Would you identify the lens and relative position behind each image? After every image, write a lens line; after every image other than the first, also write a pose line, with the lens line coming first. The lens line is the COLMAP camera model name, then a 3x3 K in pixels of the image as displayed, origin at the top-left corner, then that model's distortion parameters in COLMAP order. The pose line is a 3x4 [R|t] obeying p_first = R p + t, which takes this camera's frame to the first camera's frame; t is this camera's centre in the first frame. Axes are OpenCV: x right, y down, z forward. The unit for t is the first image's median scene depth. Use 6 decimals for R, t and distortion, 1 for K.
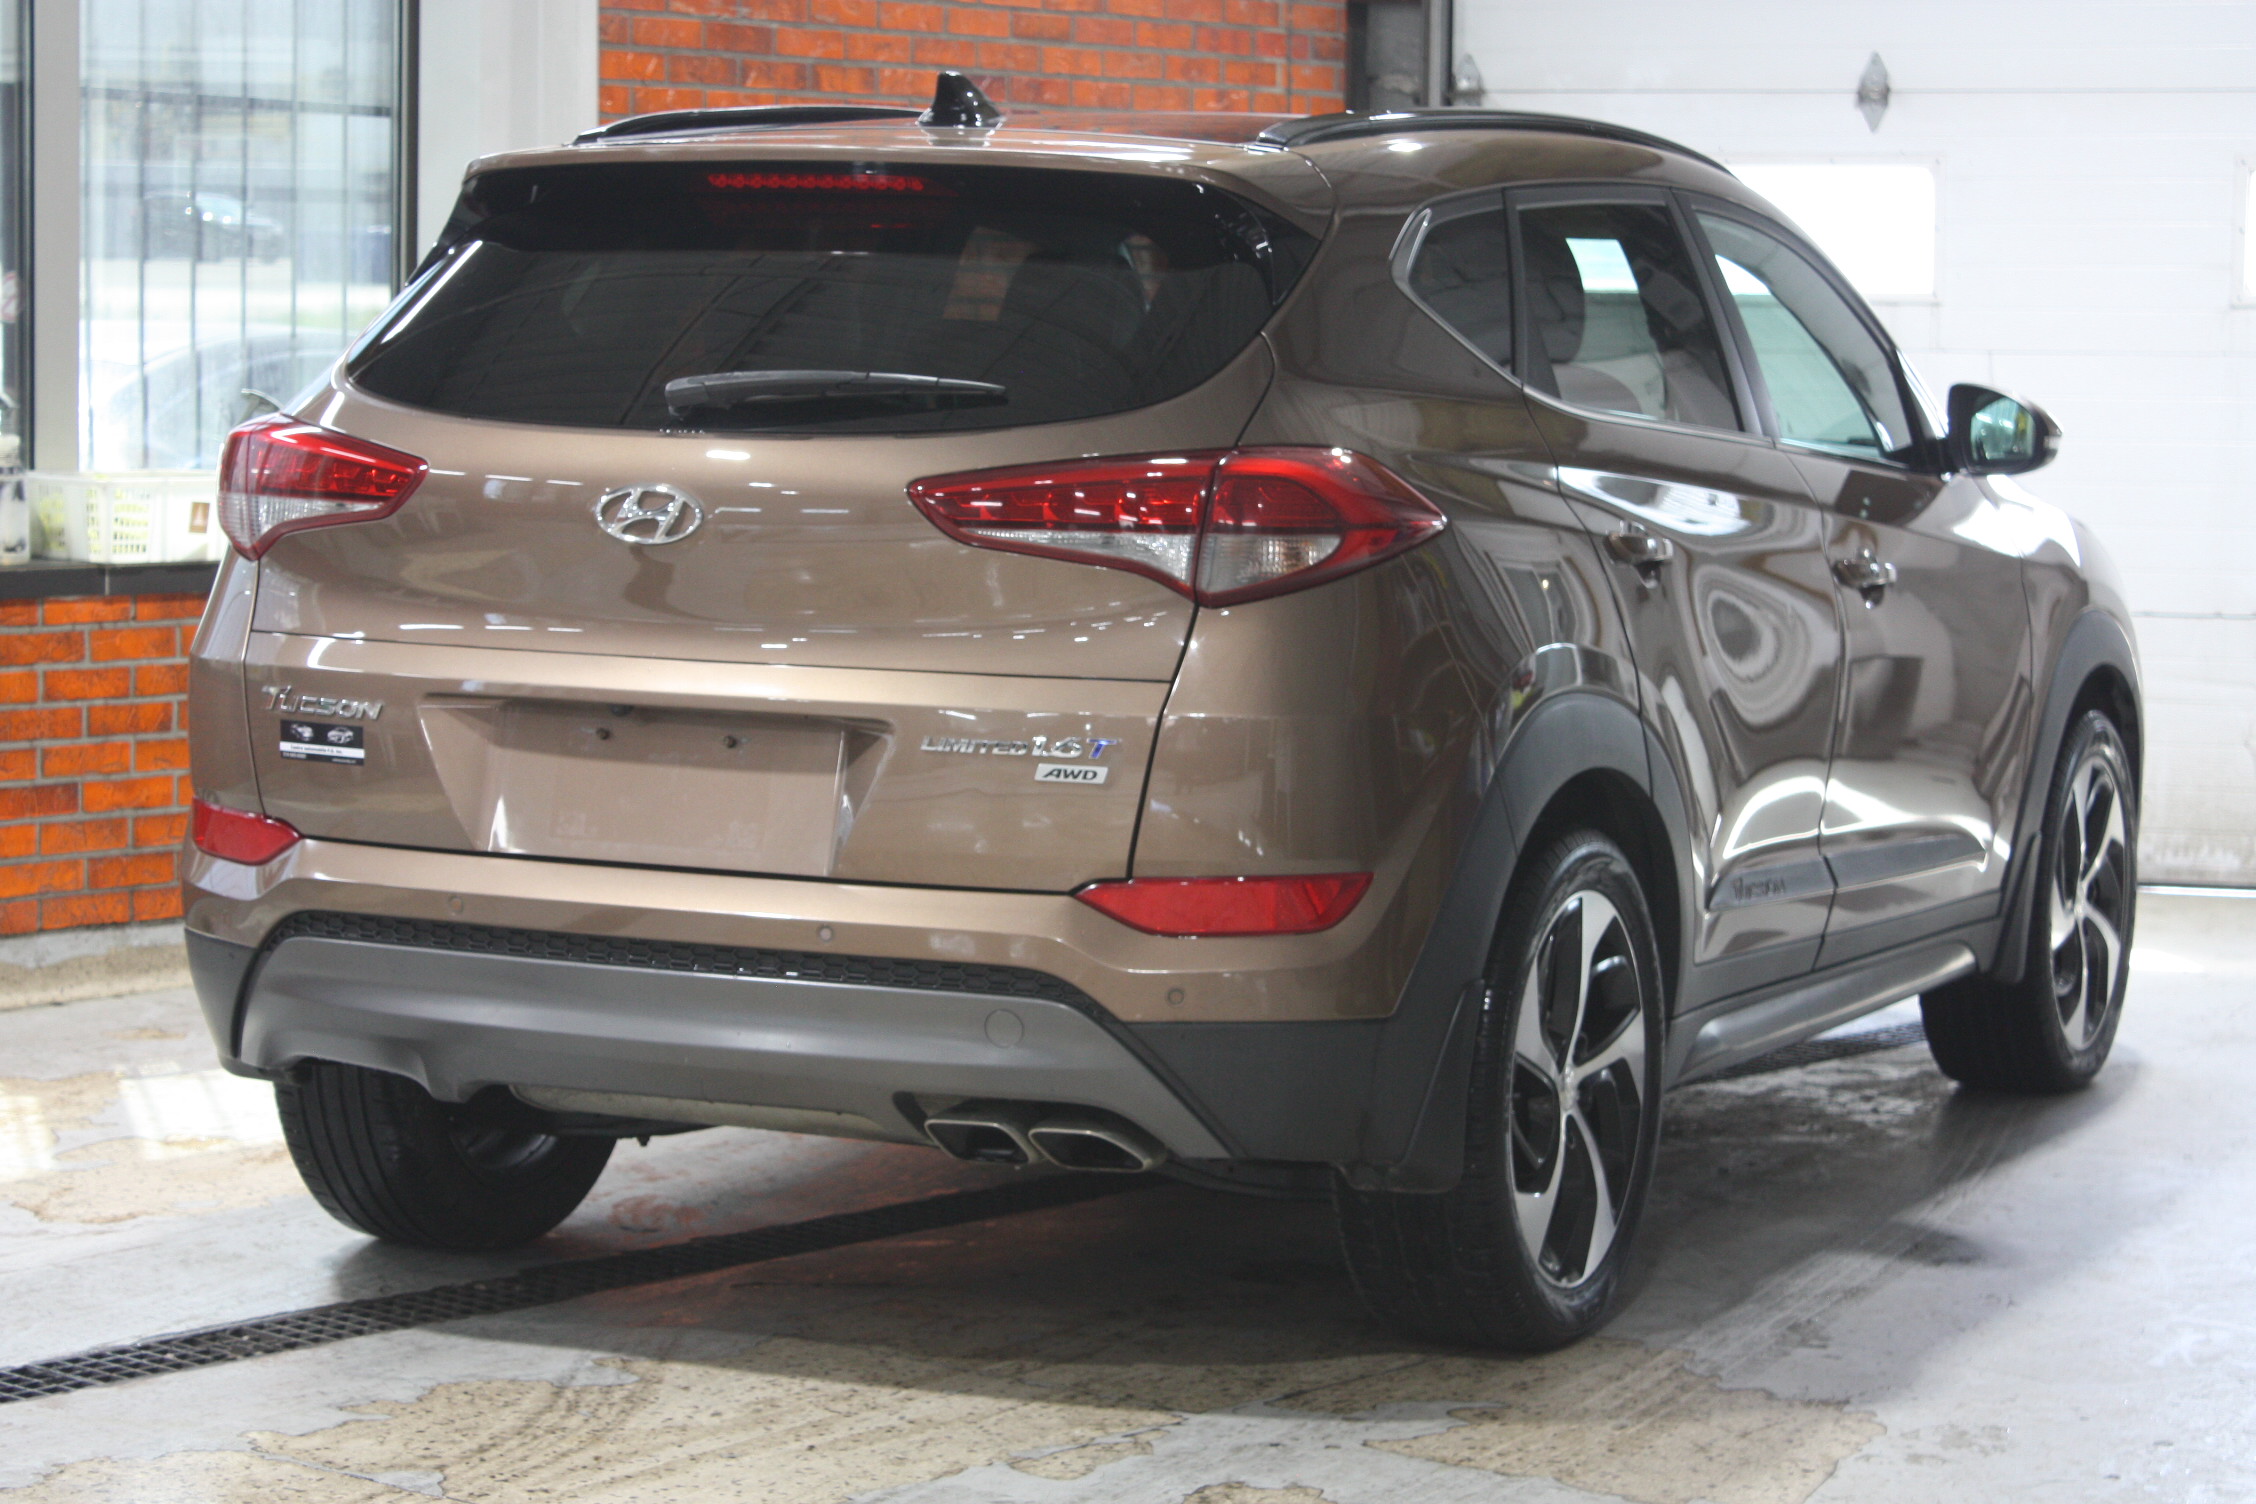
lens RADIAL K [[5124.1, 0, 1120.7], [0, 5124.1, 754.2], [0, 0, 1]] dist [0.118833, 0.000000]
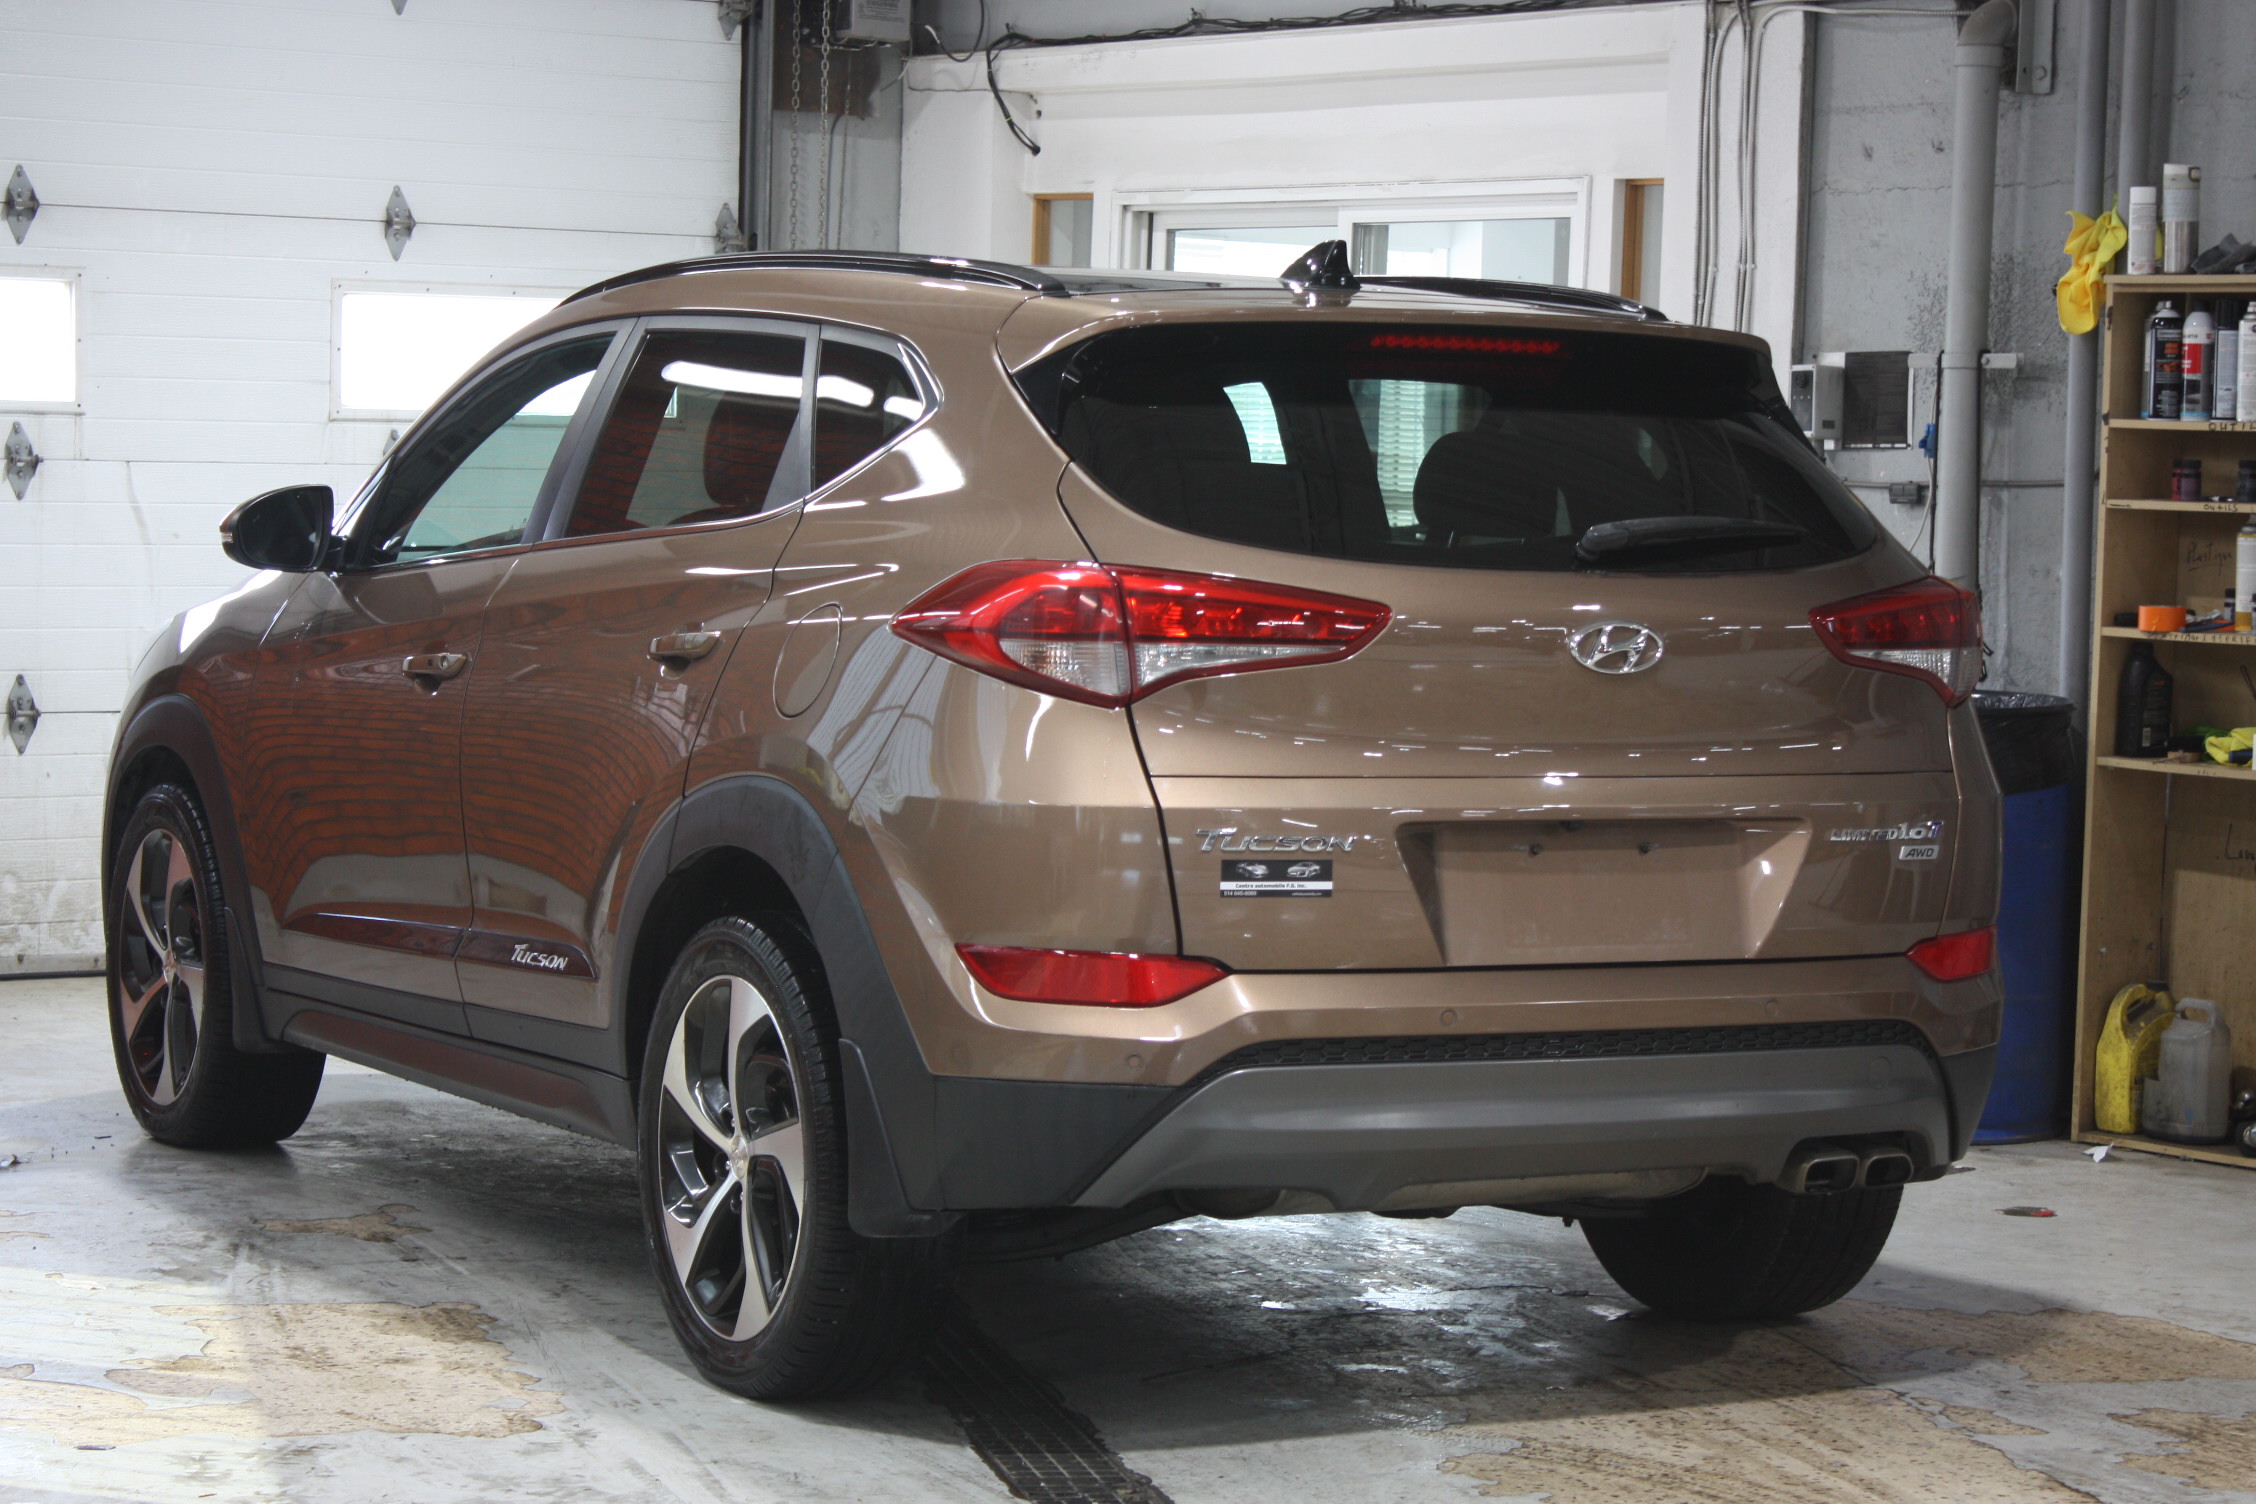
lens RADIAL K [[5124.1, 0, 1124.8], [0, 5124.1, 746.1], [0, 0, 1]] dist [0.118833, 0.000000]
pose [[0.603171, -0.049207, 0.796093, -1.016608], [0.059045, 0.998111, 0.016957, -0.049320], [-0.795423, 0.036778, 0.604937, 0.402193]]
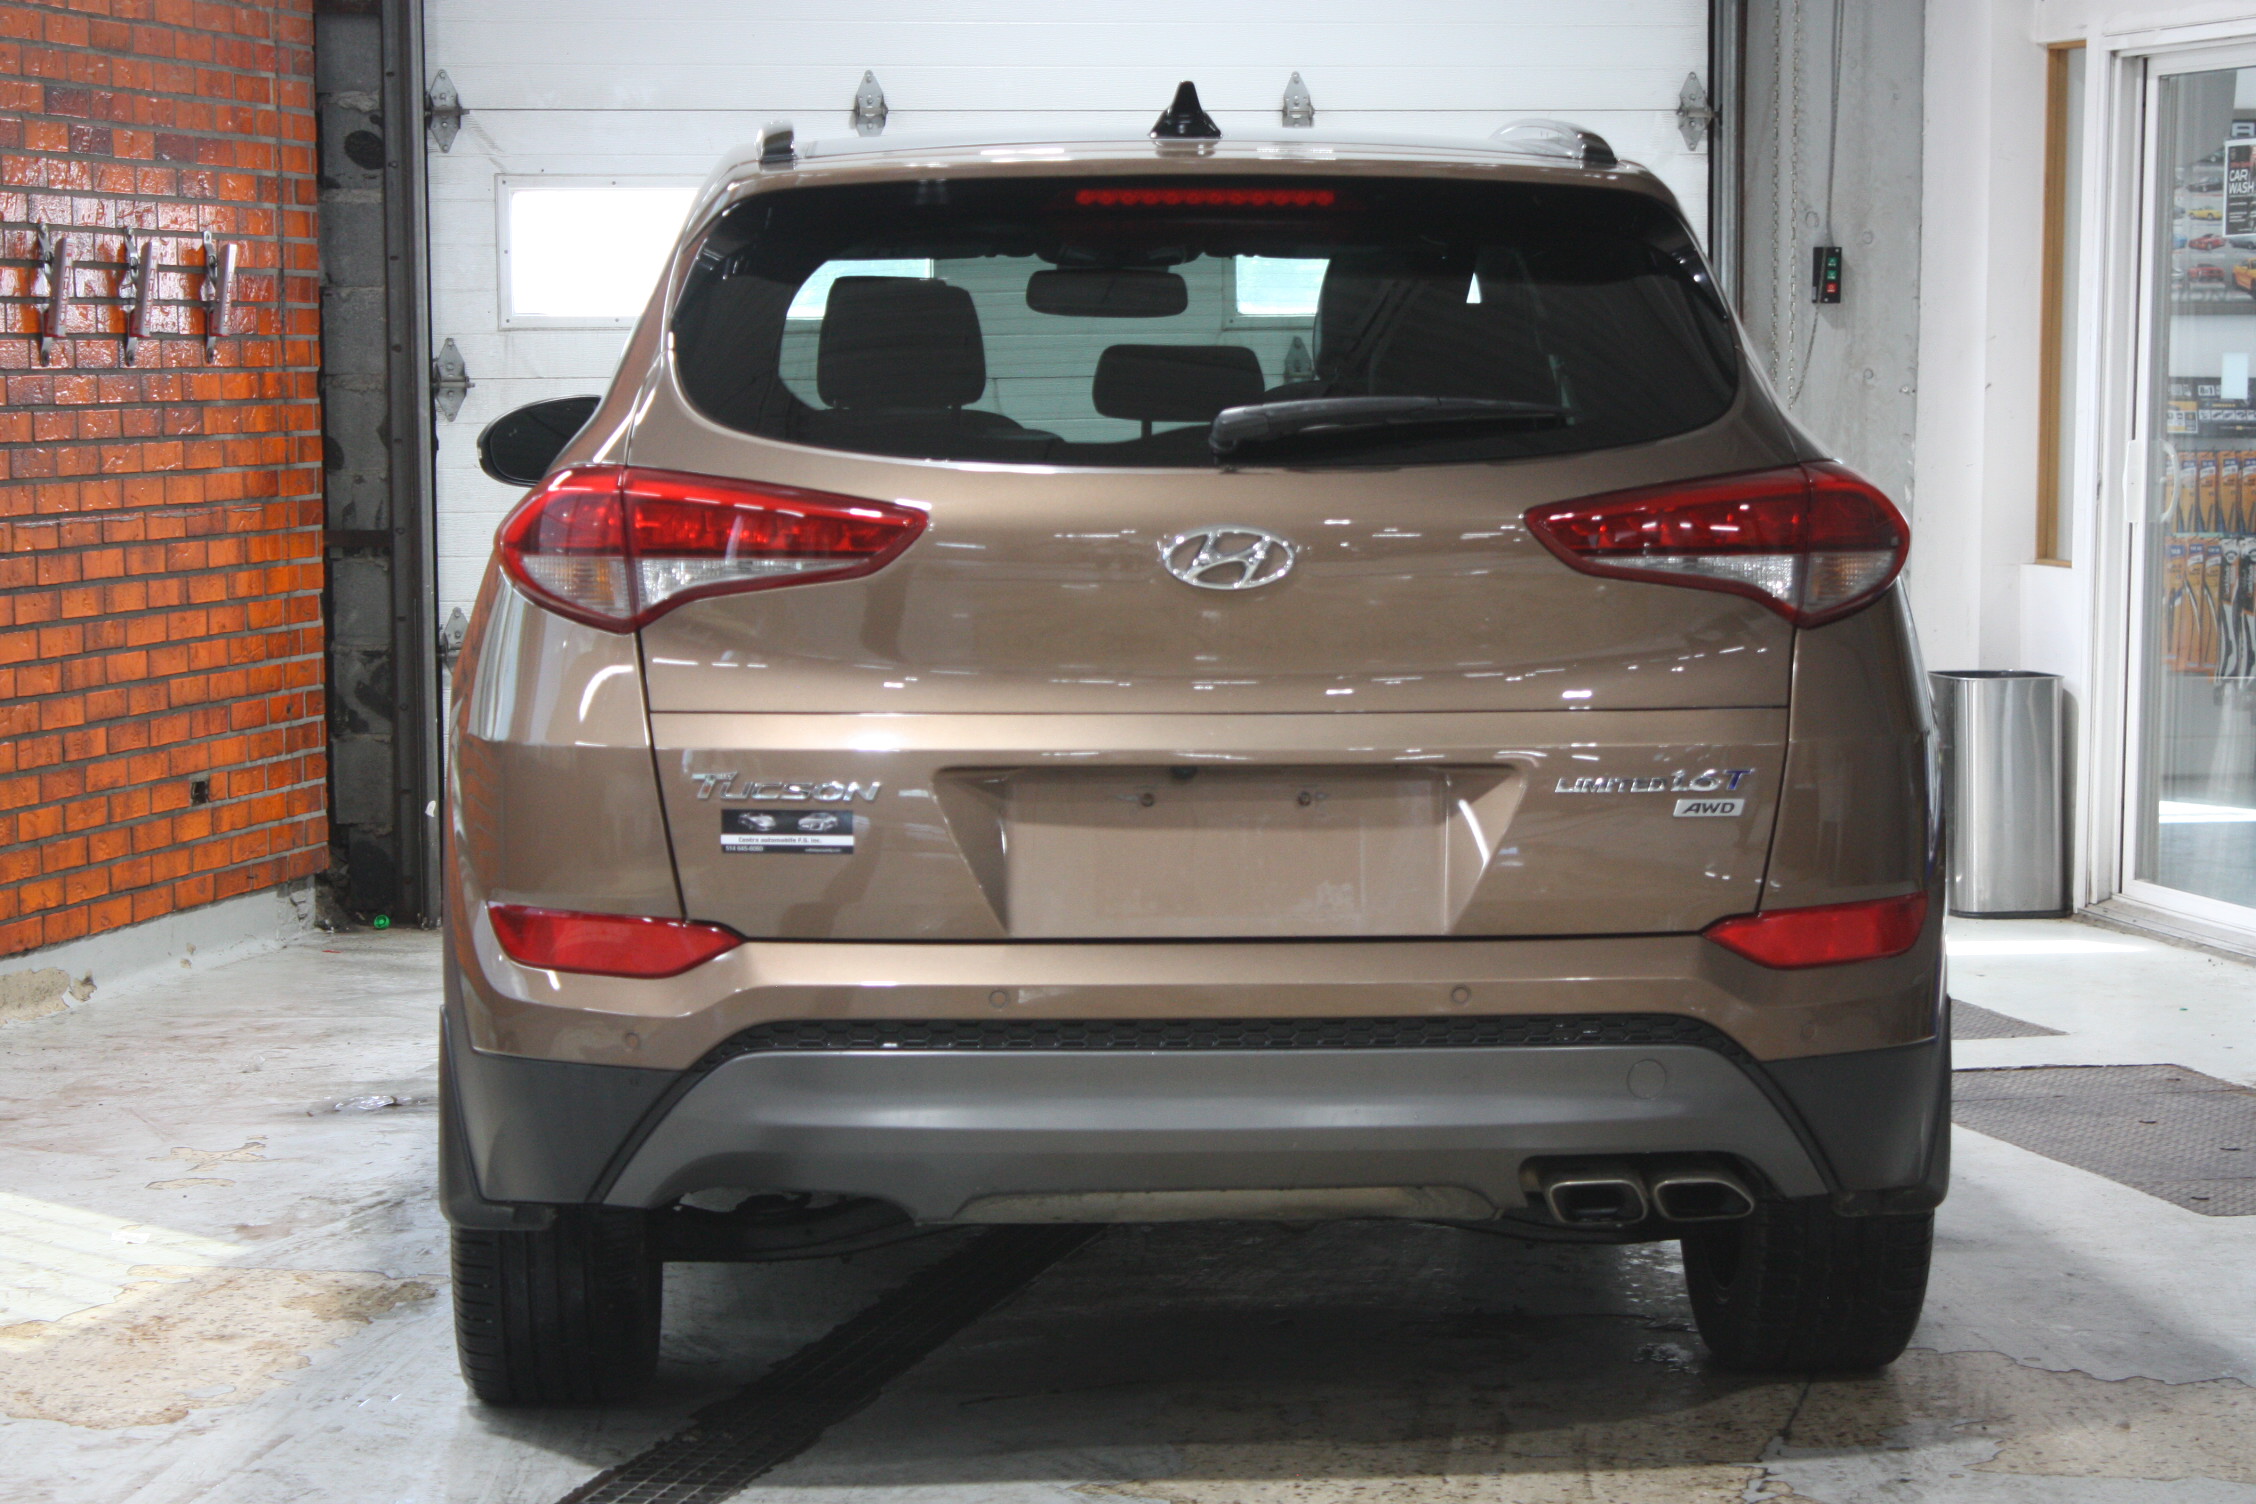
lens RADIAL K [[5233.0, 0, 1131.7], [0, 5233.0, 757.7], [0, 0, 1]] dist [0.085514, 0.000000]
pose [[0.882326, -0.057986, 0.467053, -0.534746], [0.061383, 0.998083, 0.007953, -0.018929], [-0.466618, 0.021652, 0.884194, 0.172900]]
